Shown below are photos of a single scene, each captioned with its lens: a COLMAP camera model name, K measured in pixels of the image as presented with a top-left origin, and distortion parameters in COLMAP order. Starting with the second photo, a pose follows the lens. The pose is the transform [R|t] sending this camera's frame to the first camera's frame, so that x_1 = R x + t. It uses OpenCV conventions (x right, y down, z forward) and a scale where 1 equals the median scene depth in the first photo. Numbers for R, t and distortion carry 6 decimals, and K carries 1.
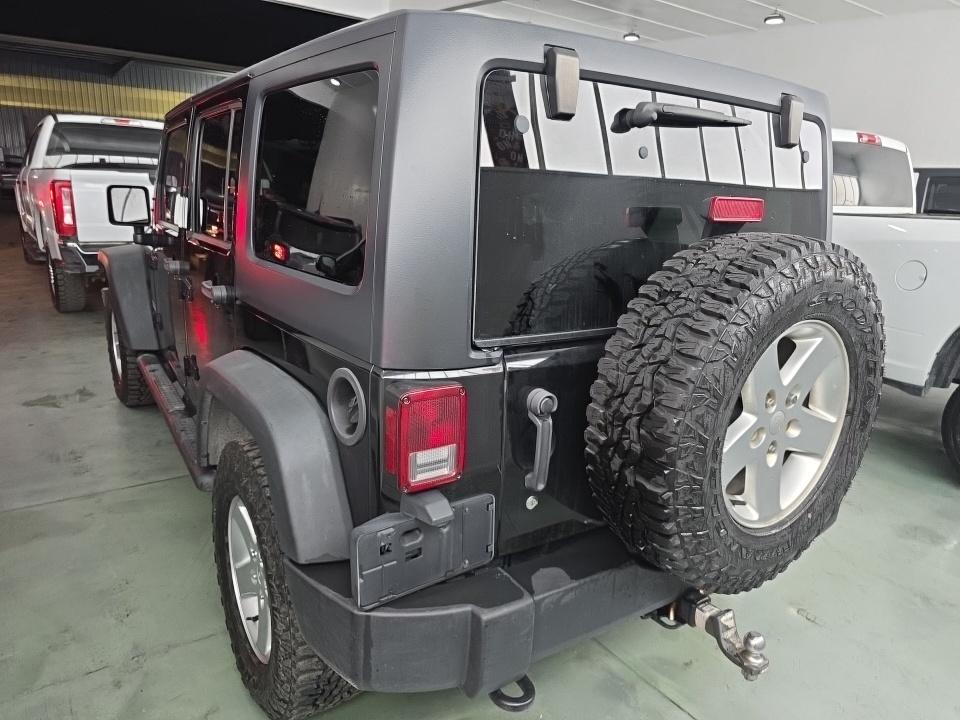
lens RADIAL K [[643.9, 0, 491.0], [0, 643.9, 353.1], [0, 0, 1]] dist [0.053289, -0.055532]
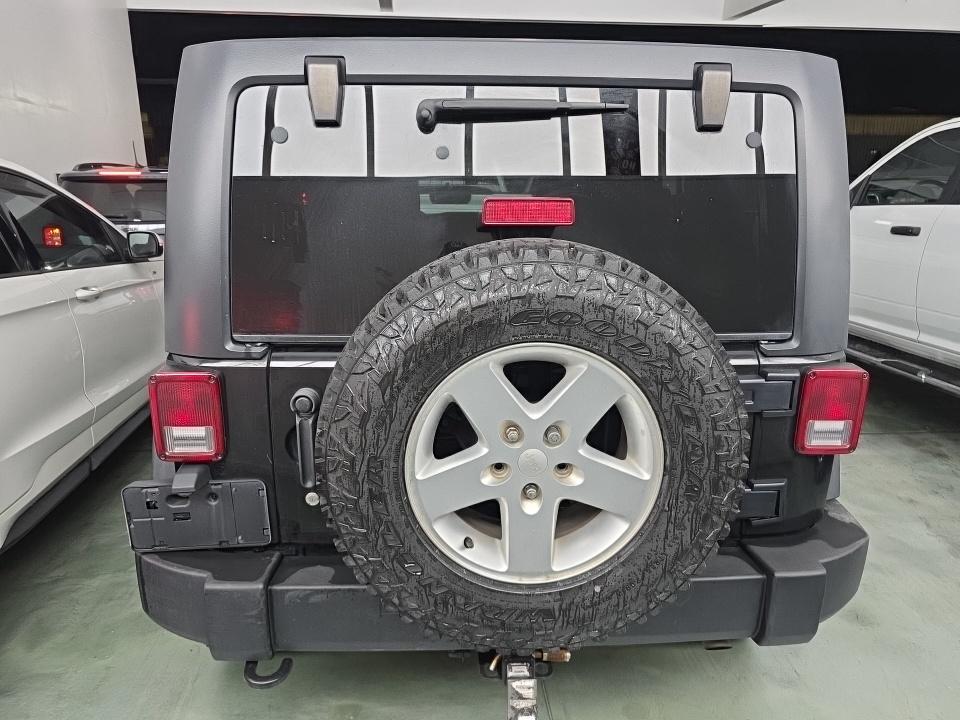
lens RADIAL K [[642.4, 0, 480.0], [0, 642.4, 360.0], [0, 0, 1]] dist [0.007782, 0.002175]
pose [[0.861963, 0.096131, -0.497773, 0.855448], [-0.102825, 0.994601, 0.014023, -0.033739], [0.496434, 0.039096, 0.867194, 0.258650]]
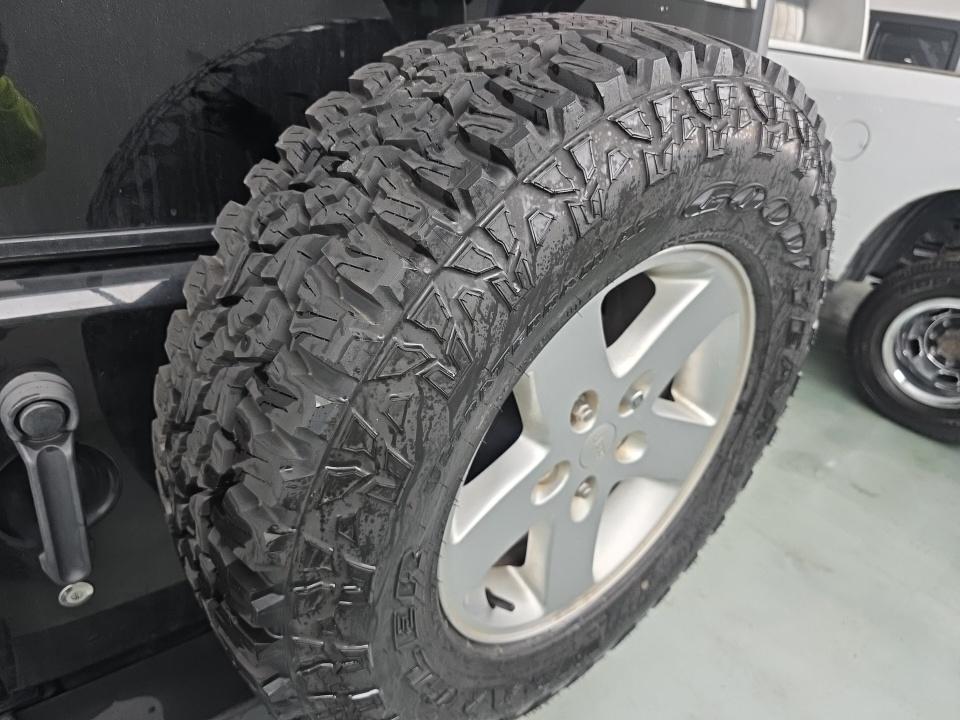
lens RADIAL K [[676.1, 0, 479.3], [0, 676.1, 349.9], [0, 0, 1]] dist [0.004772, -0.002172]
pose [[0.990983, 0.040698, 0.127658, 0.311059], [-0.069067, 0.971581, 0.226407, -0.077198], [-0.114815, -0.233182, 0.965631, 0.587359]]
